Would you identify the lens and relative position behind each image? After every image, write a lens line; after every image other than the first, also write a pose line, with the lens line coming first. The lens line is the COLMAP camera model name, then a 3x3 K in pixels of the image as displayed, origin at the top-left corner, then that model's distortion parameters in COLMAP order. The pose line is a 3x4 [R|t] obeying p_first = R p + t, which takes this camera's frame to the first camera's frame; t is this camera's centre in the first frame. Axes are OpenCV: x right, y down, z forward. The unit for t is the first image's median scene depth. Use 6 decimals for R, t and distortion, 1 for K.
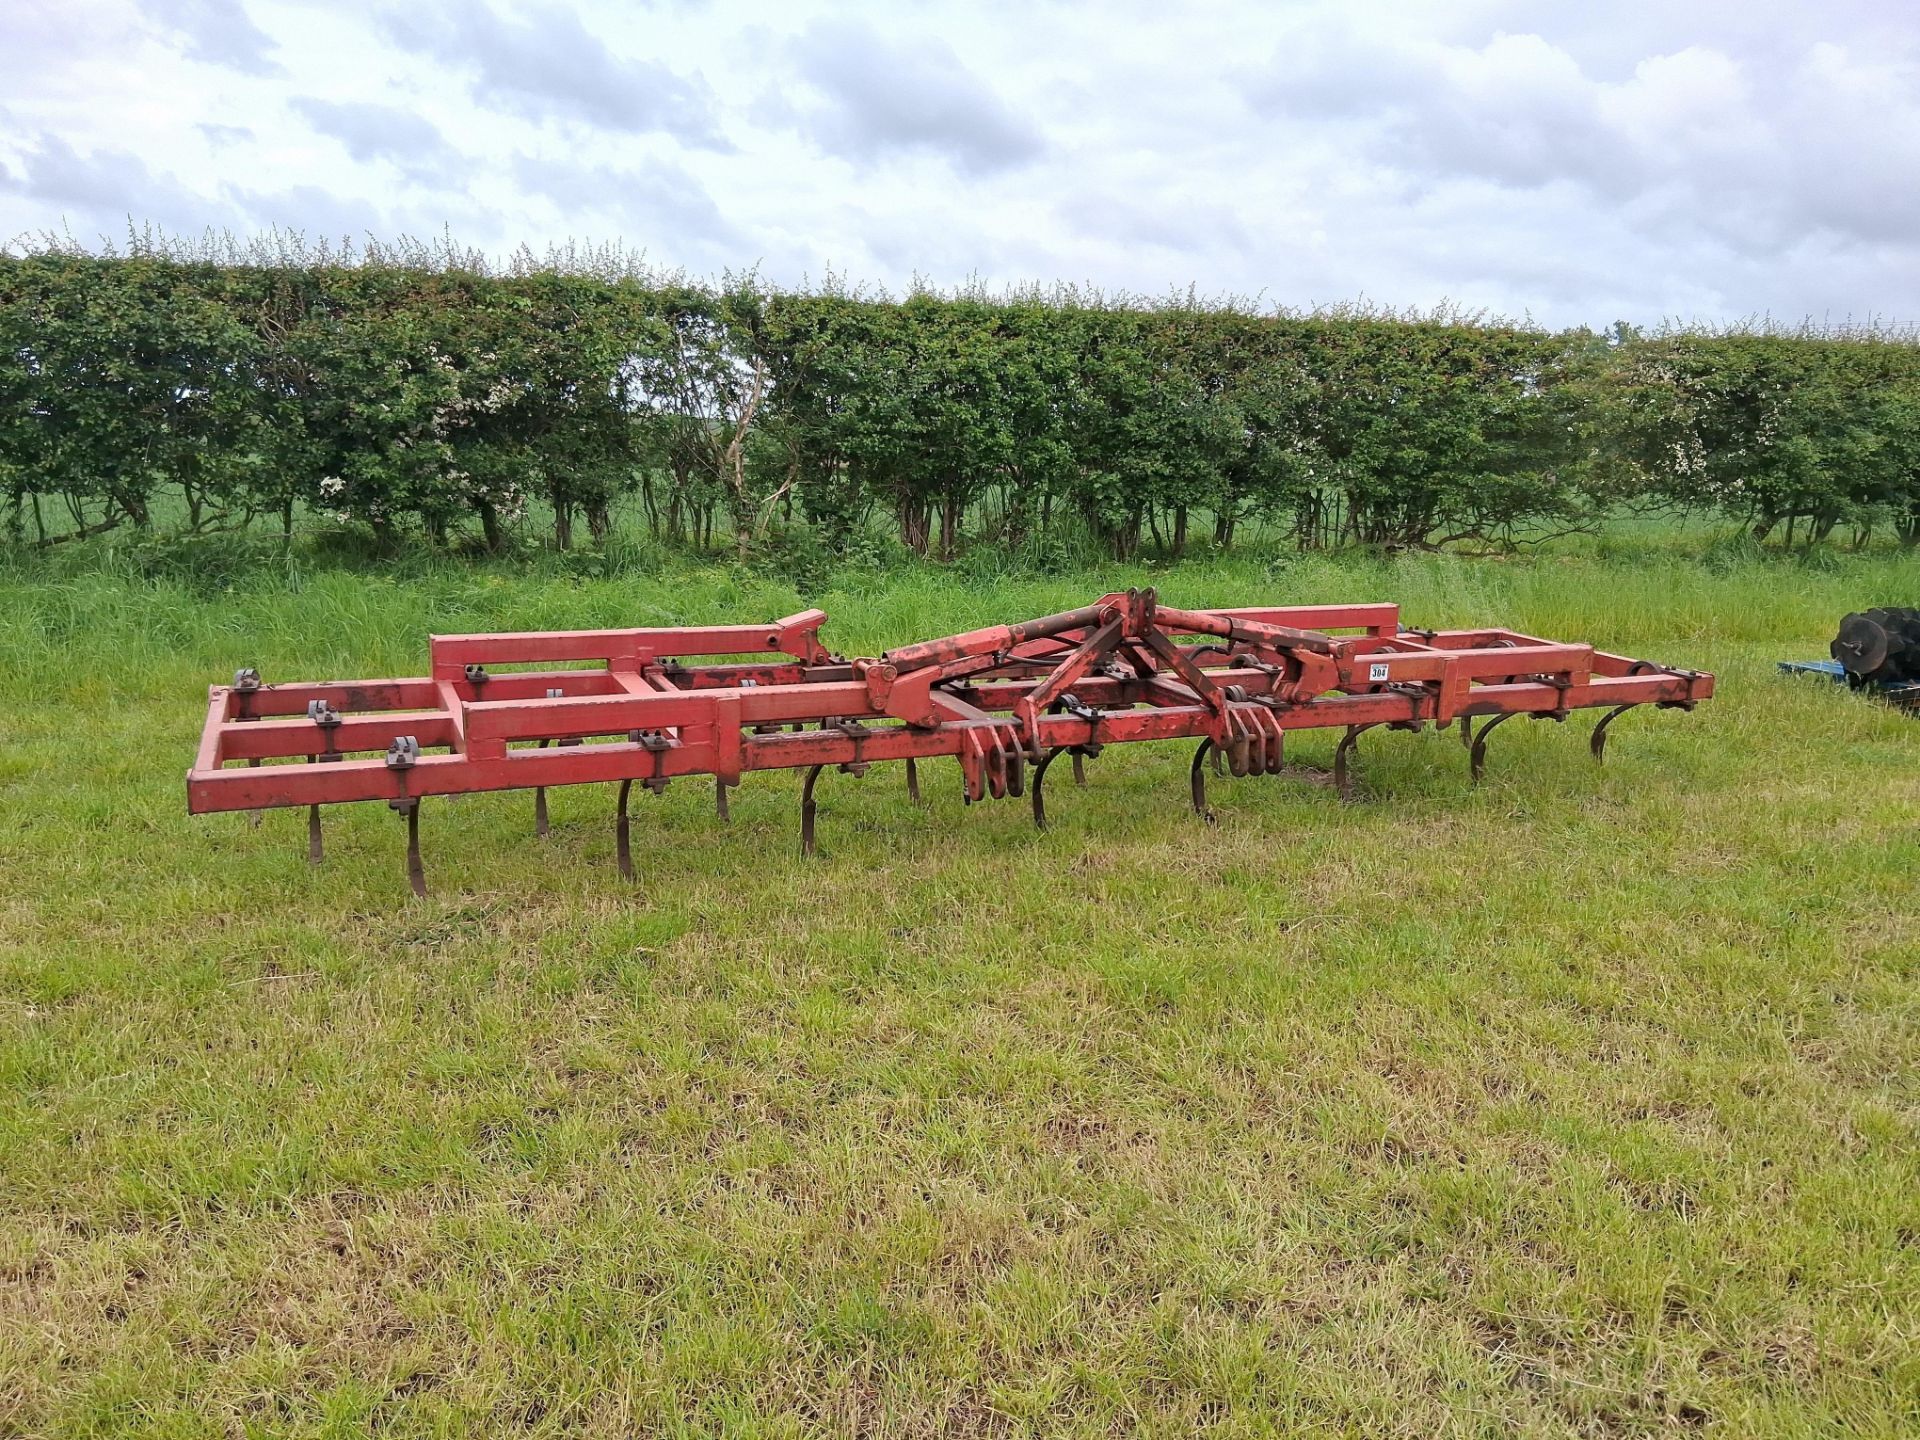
lens RADIAL K [[1453.9, 0, 960.0], [0, 1453.9, 720.0], [0, 0, 1]] dist [0.140913, -0.242911]
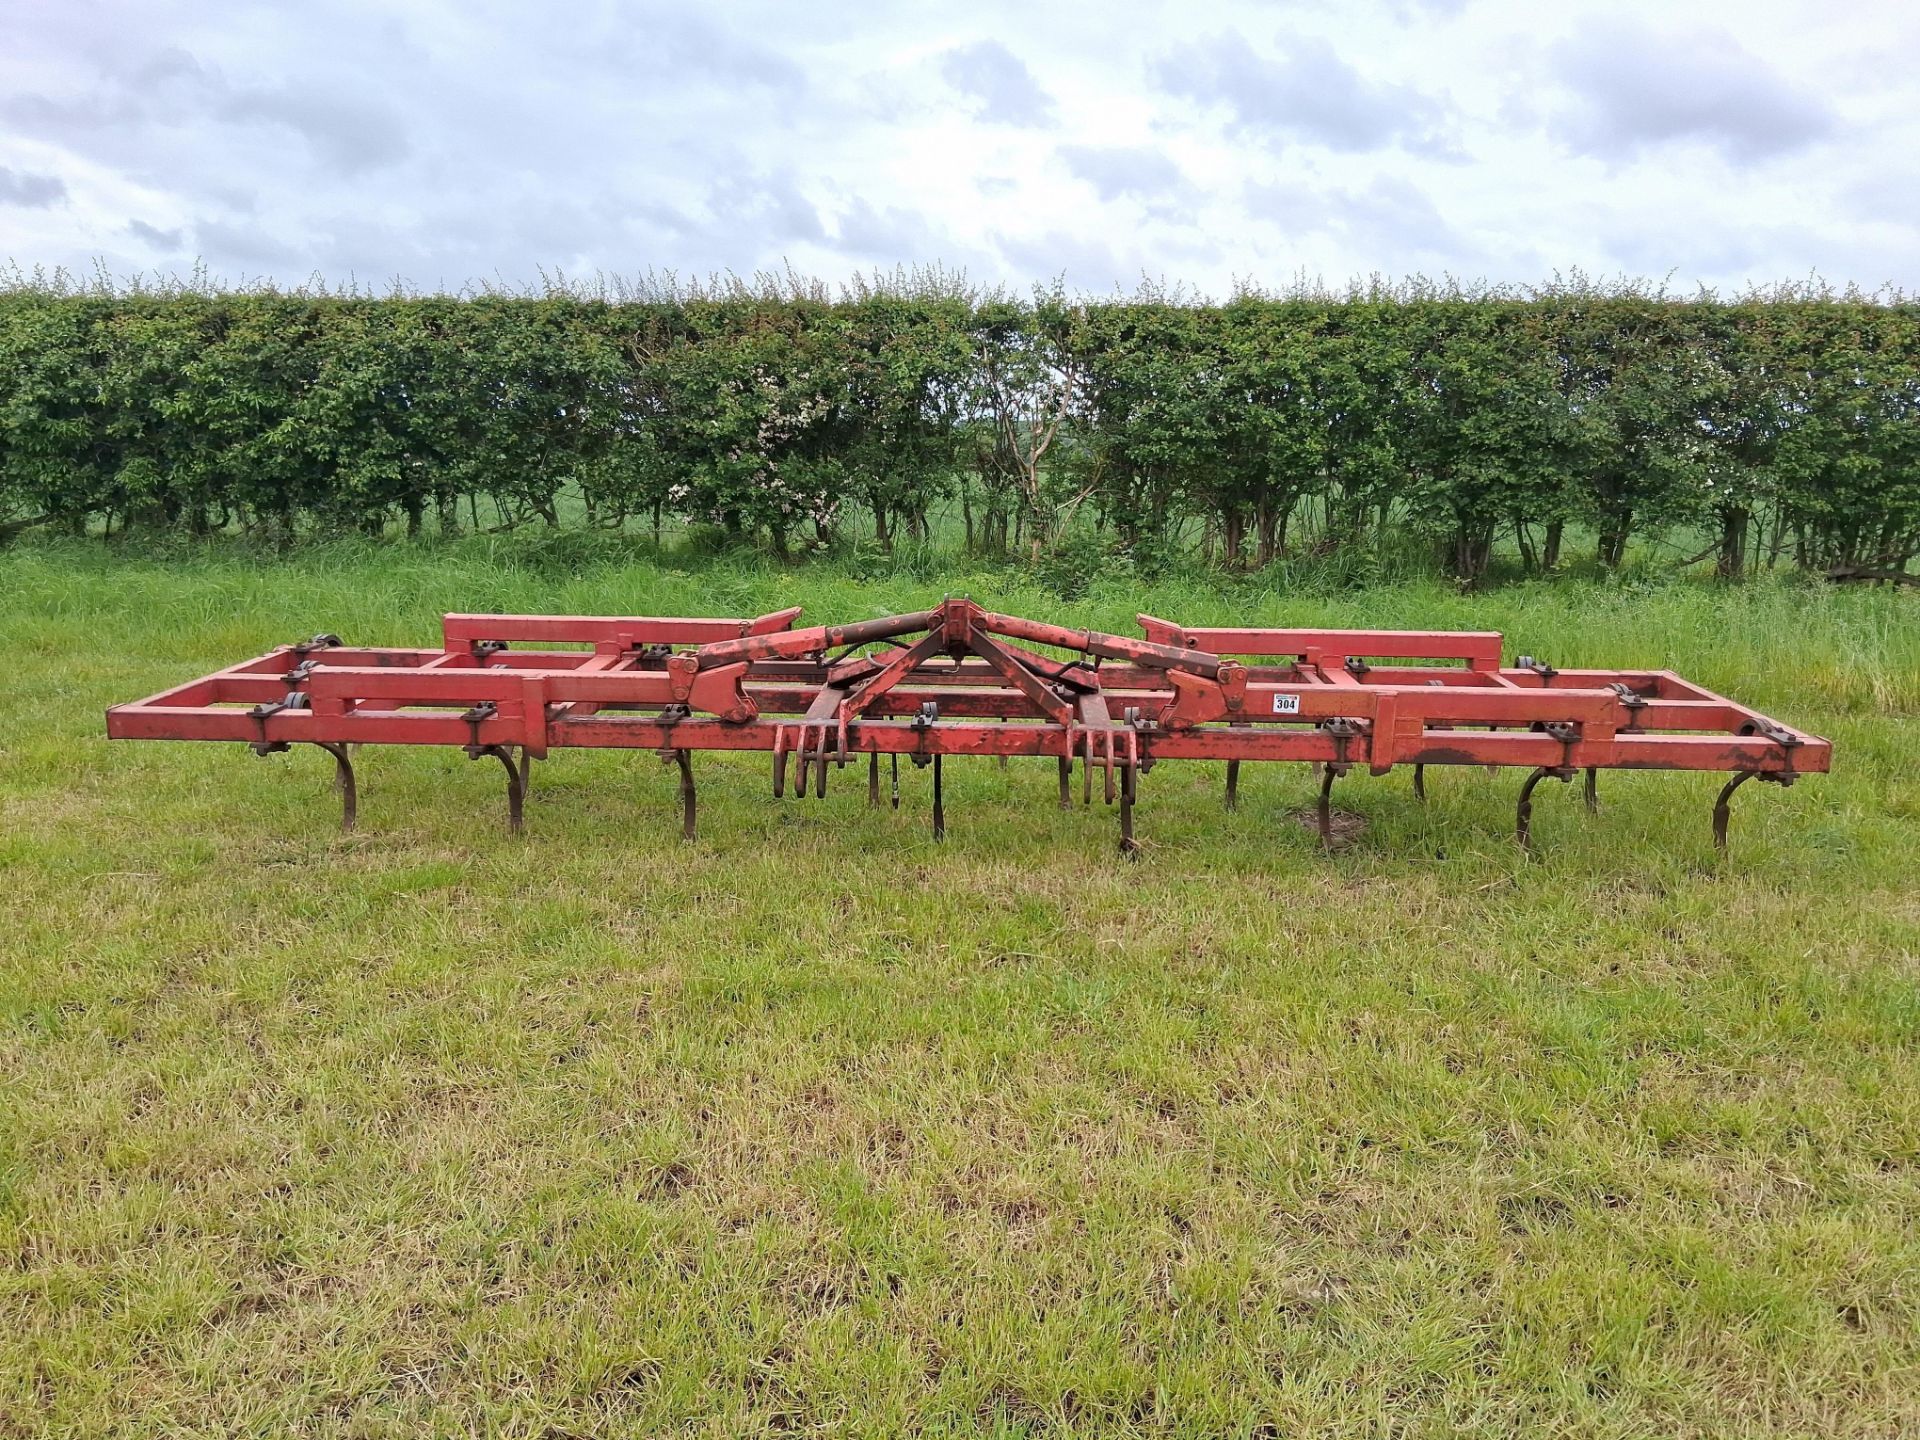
lens RADIAL K [[1453.9, 0, 960.0], [0, 1453.9, 720.0], [0, 0, 1]] dist [0.140913, -0.242911]
pose [[0.899785, 0.074876, -0.429860, 0.245825], [-0.078830, 0.996851, 0.008631, -0.007444], [0.429153, 0.026119, 0.902854, 0.060389]]
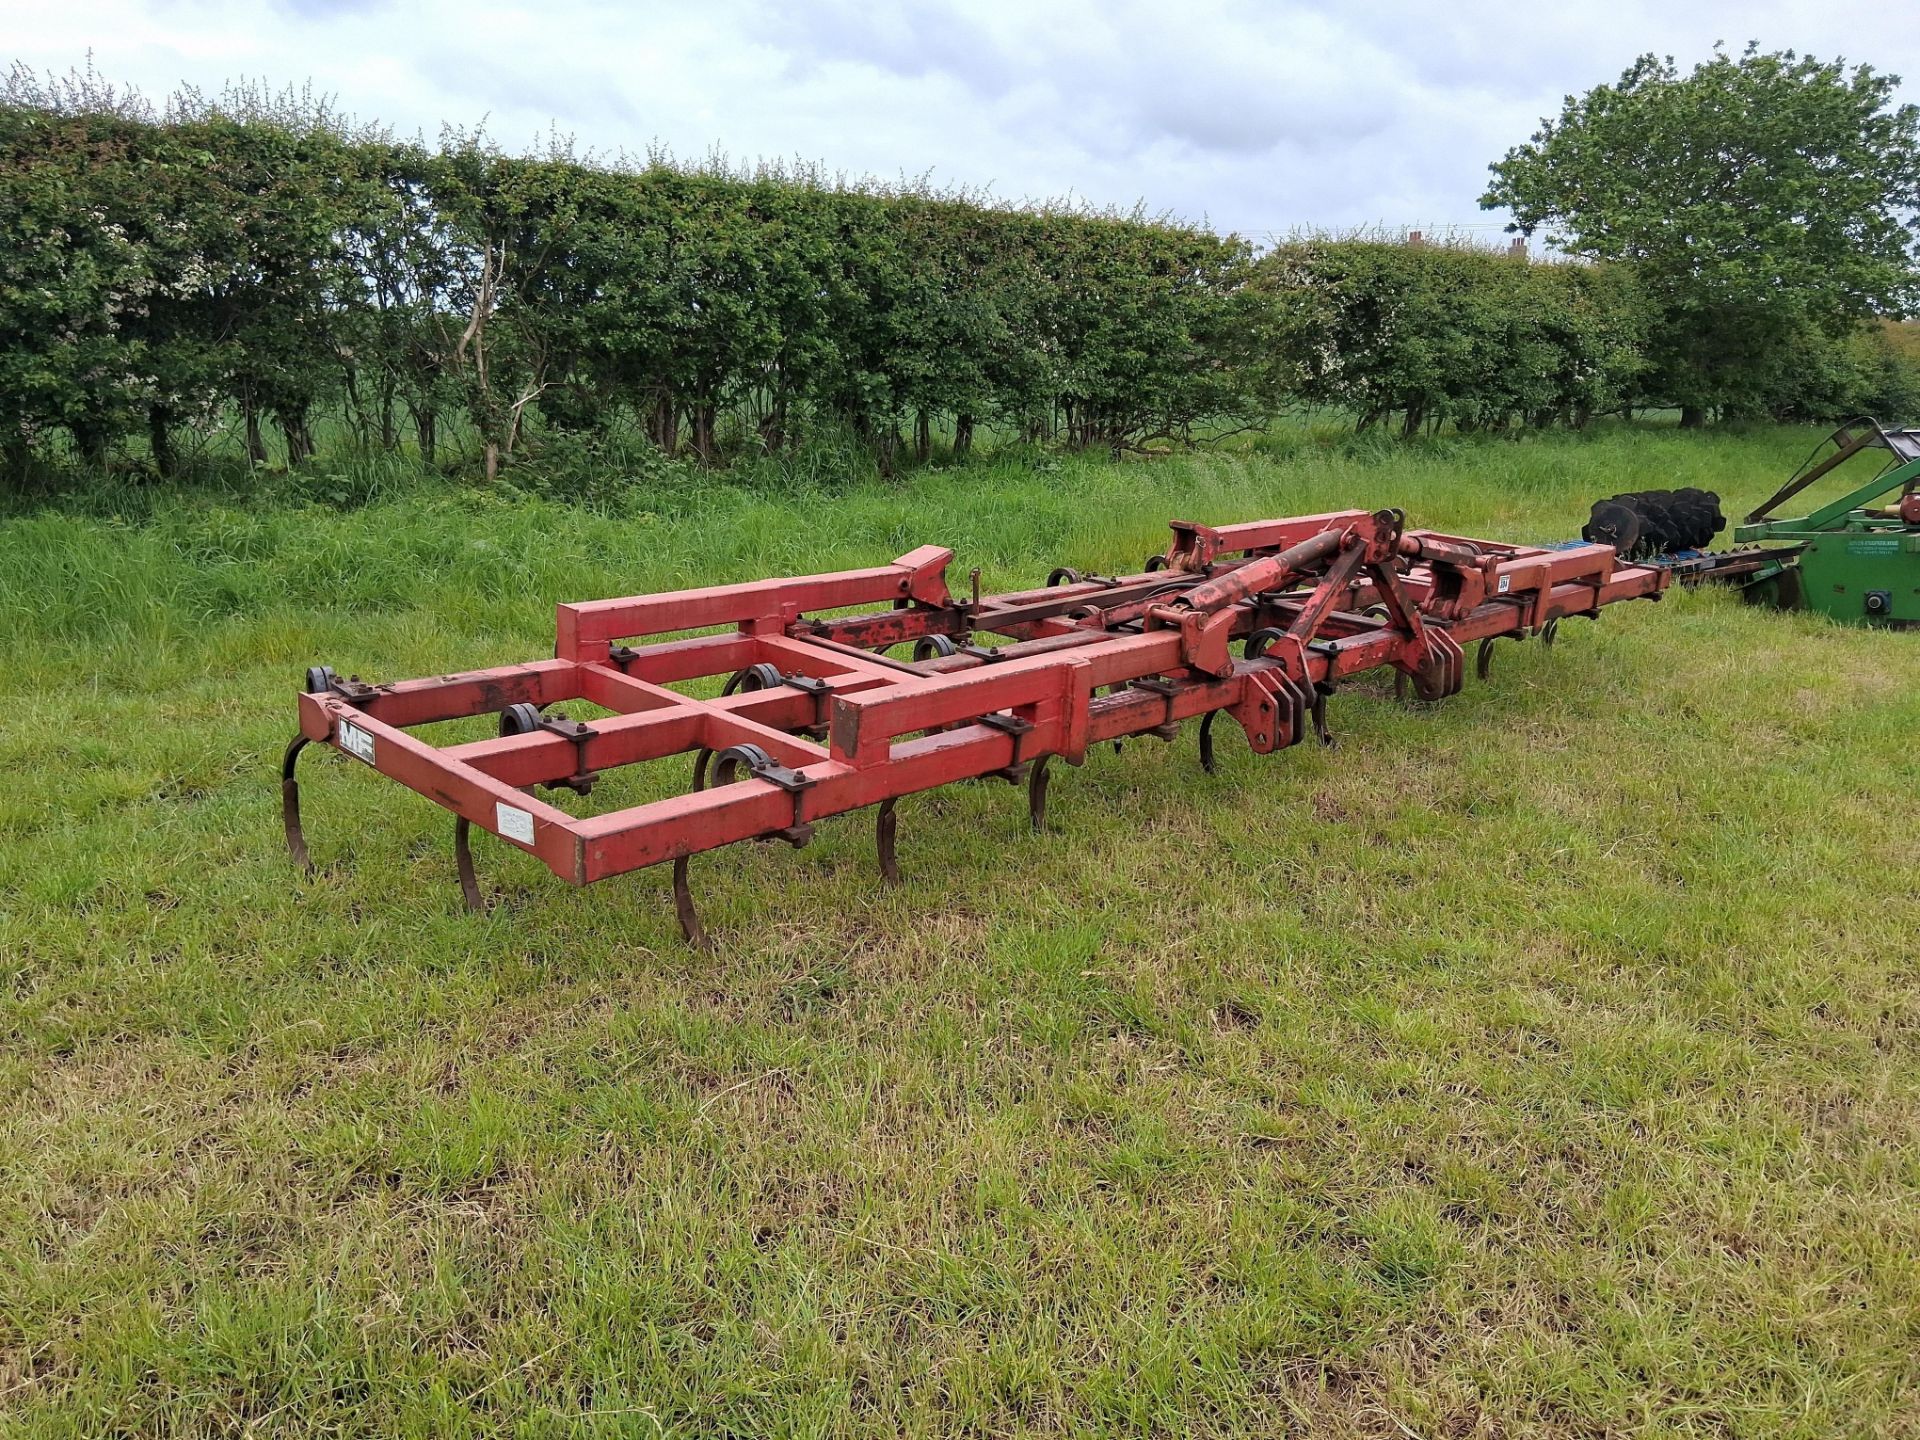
lens RADIAL K [[1483.9, 0, 960.0], [0, 1483.9, 720.0], [0, 0, 1]] dist [0.110443, -0.175901]
pose [[0.923606, -0.089186, 0.372824, -0.230222], [0.063683, 0.994743, 0.080196, -0.023263], [-0.378016, -0.050327, 0.924430, 0.092300]]
